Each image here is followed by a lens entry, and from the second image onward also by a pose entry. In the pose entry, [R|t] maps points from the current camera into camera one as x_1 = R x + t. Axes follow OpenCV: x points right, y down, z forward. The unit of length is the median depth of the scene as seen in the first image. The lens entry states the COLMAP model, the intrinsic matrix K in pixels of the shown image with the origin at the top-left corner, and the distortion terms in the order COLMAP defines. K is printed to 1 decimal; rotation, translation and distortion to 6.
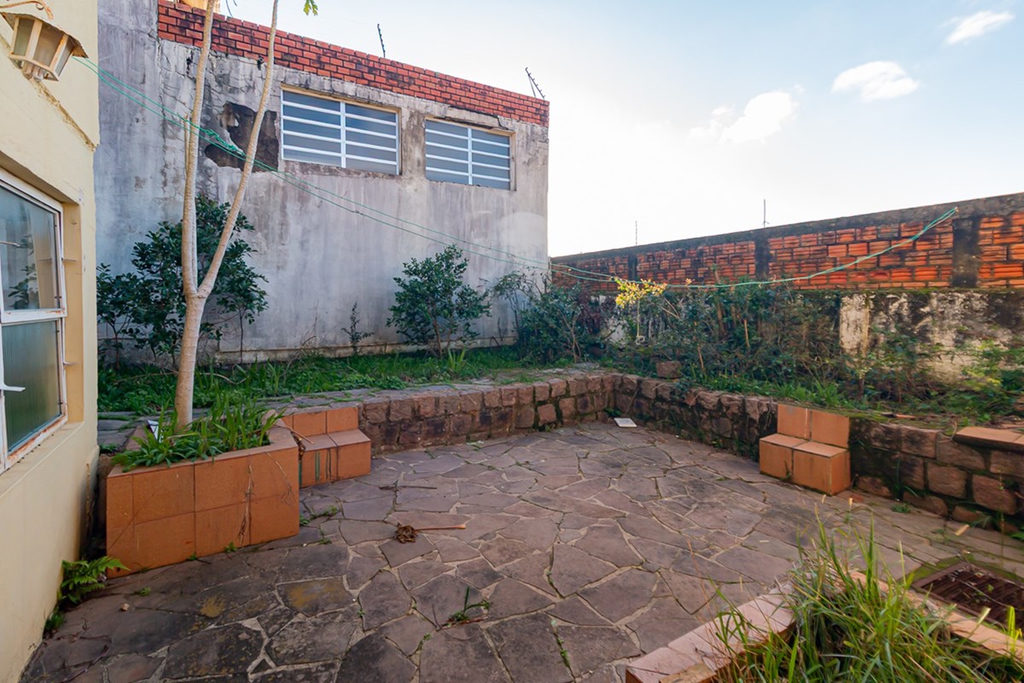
lens RADIAL K [[475.7, 0, 513.1], [0, 475.7, 298.9], [0, 0, 1]] dist [0.017490, 0.000026]
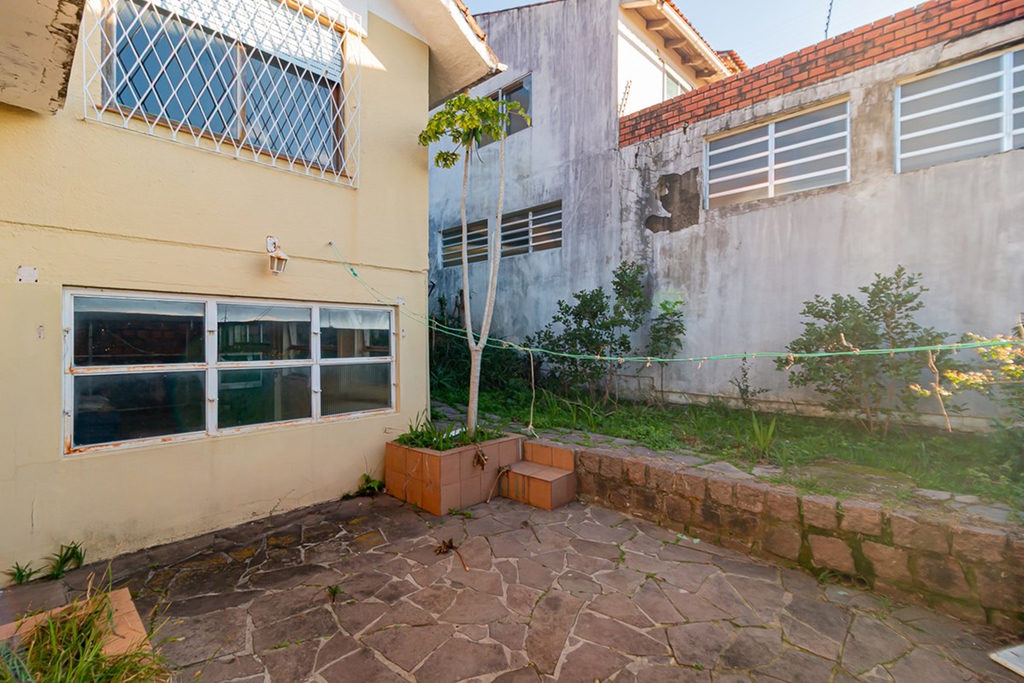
lens RADIAL K [[469.9, 0, 509.0], [0, 469.9, 335.1], [0, 0, 1]] dist [0.015638, -0.000452]
pose [[0.253866, -0.001395, -0.967238, 0.569953], [0.004403, 0.999990, -0.000286, -0.035239], [0.967229, -0.004186, 0.253870, 0.482040]]
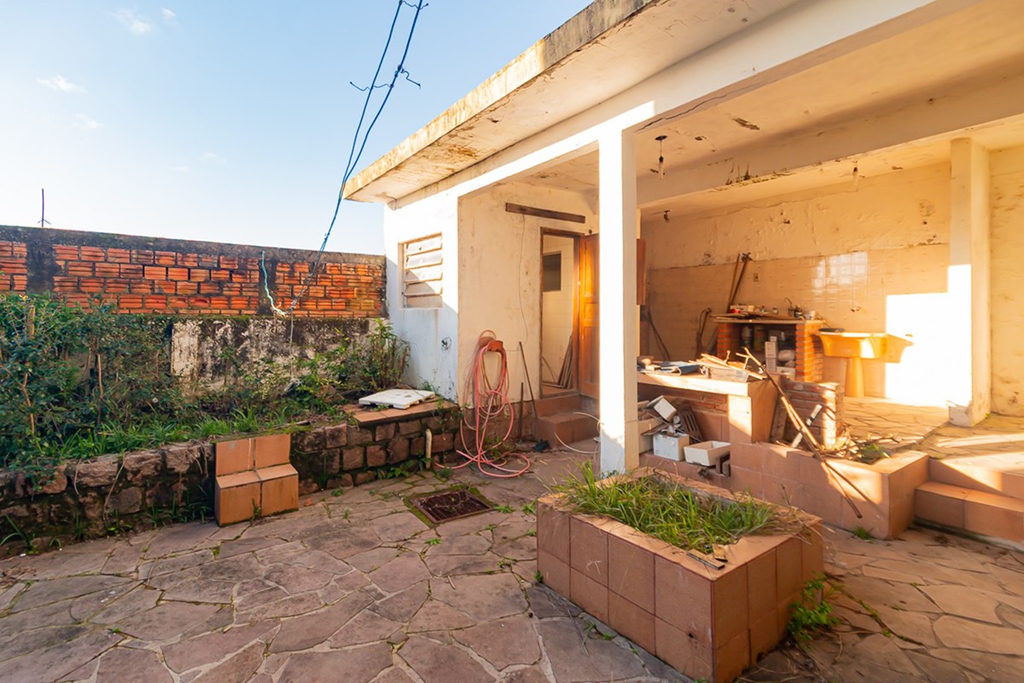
lens RADIAL K [[470.1, 0, 490.2], [0, 470.1, 309.8], [0, 0, 1]] dist [0.014765, -0.000128]
pose [[-0.064530, 0.026116, 0.997574, -0.302420], [-0.001131, 0.999655, -0.026244, -0.006220], [-0.997915, -0.002822, -0.064478, 0.451230]]
